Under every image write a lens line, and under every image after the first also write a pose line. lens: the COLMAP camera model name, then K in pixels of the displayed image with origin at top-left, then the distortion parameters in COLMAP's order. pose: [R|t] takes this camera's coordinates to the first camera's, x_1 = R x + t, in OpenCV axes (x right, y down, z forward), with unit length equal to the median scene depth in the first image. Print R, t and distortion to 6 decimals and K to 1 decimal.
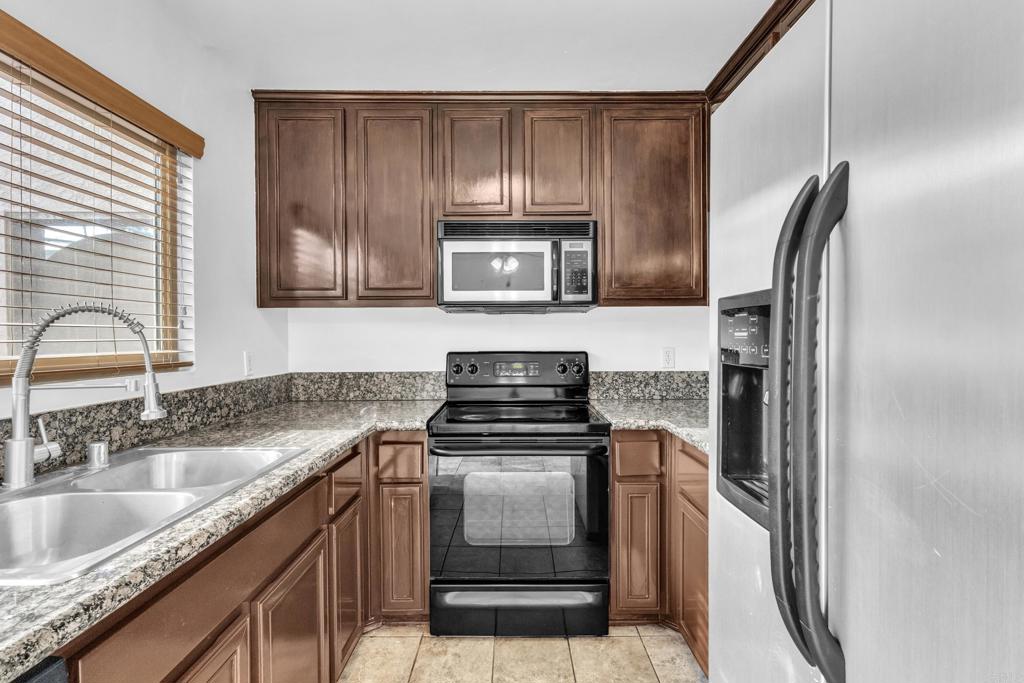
lens RADIAL K [[472.8, 0, 513.9], [0, 472.8, 340.5], [0, 0, 1]] dist [-0.004979, 0.001239]
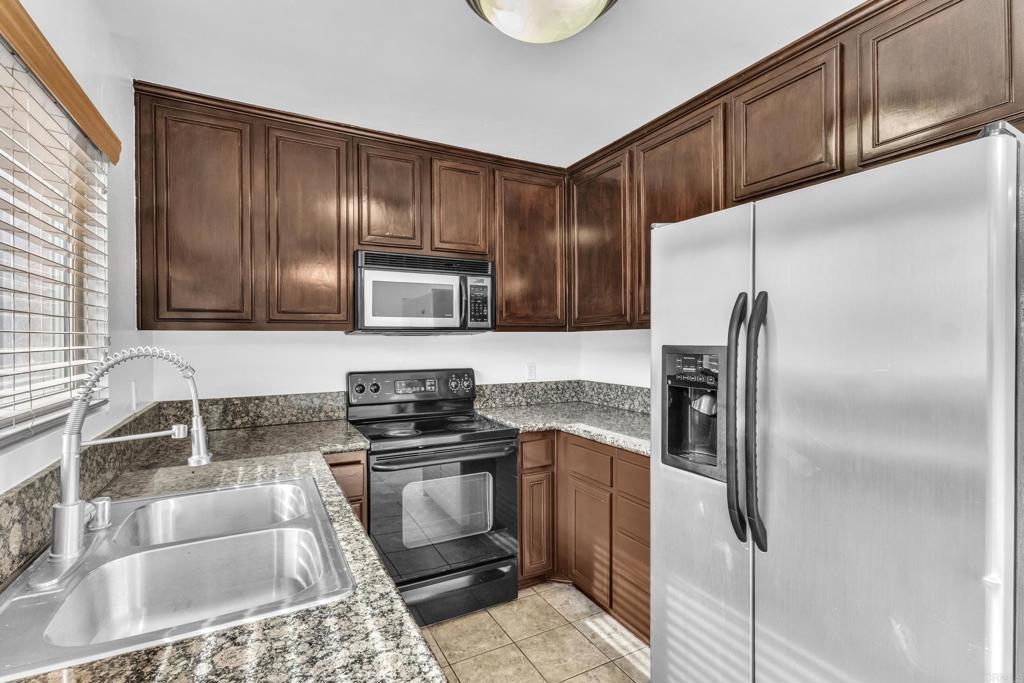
lens RADIAL K [[472.8, 0, 512.2], [0, 472.8, 340.6], [0, 0, 1]] dist [-0.004979, 0.001239]
pose [[0.883508, -0.000872, 0.468414, -0.346329], [0.004367, 0.999970, -0.006376, -0.042343], [-0.468395, 0.007678, 0.883486, -0.087915]]
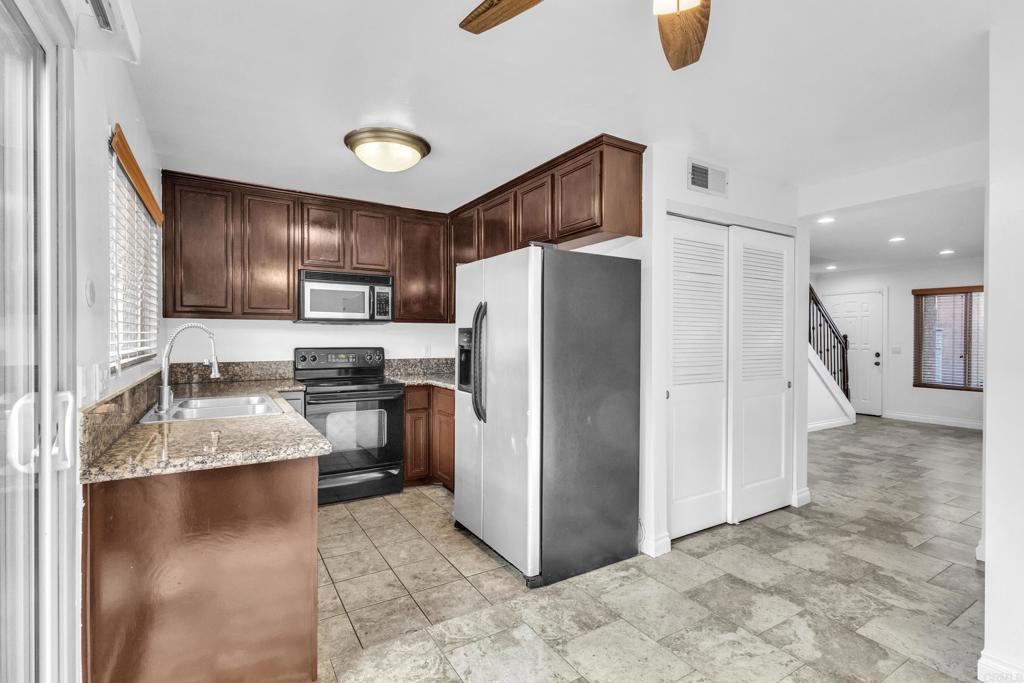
lens RADIAL K [[472.8, 0, 512.1], [0, 472.8, 342.3], [0, 0, 1]] dist [-0.004979, 0.001239]
pose [[0.851481, 0.002347, 0.524379, -0.395056], [-0.004235, 0.999988, 0.002401, -0.001996], [-0.524368, -0.004265, 0.851481, -0.808586]]
